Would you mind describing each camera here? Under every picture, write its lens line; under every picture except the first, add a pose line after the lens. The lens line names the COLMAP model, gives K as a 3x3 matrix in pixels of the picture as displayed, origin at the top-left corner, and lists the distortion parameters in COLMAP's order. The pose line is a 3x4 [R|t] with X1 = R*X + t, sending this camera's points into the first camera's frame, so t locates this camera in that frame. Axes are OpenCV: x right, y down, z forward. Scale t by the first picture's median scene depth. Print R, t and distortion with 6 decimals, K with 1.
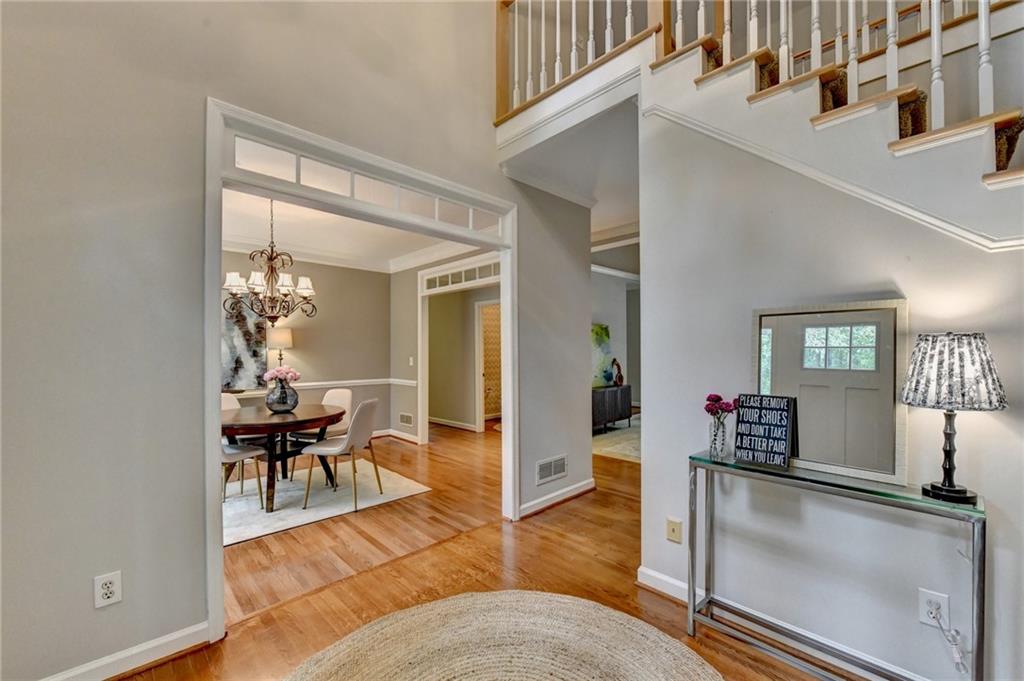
lens RADIAL K [[416.9, 0, 515.2], [0, 416.9, 350.5], [0, 0, 1]] dist [-0.012411, 0.001533]
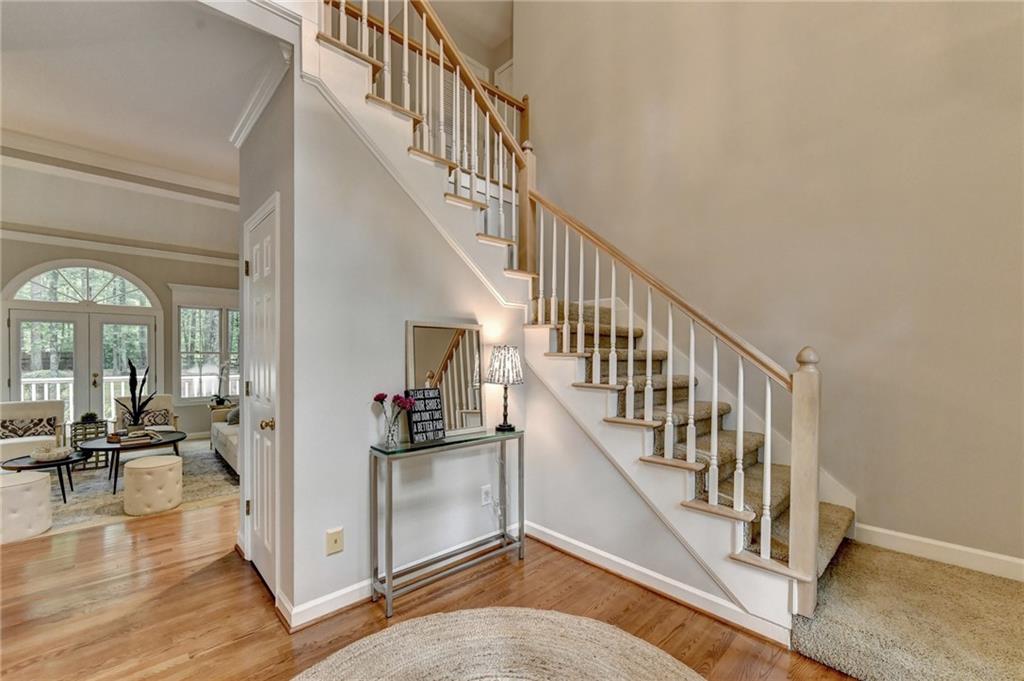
lens RADIAL K [[416.9, 0, 523.0], [0, 416.9, 357.9], [0, 0, 1]] dist [-0.012411, 0.001533]
pose [[0.001861, -0.004173, 0.999990, -0.709642], [-0.005148, 0.999978, 0.004182, 0.004954], [-0.999985, -0.005156, 0.001839, 0.704224]]
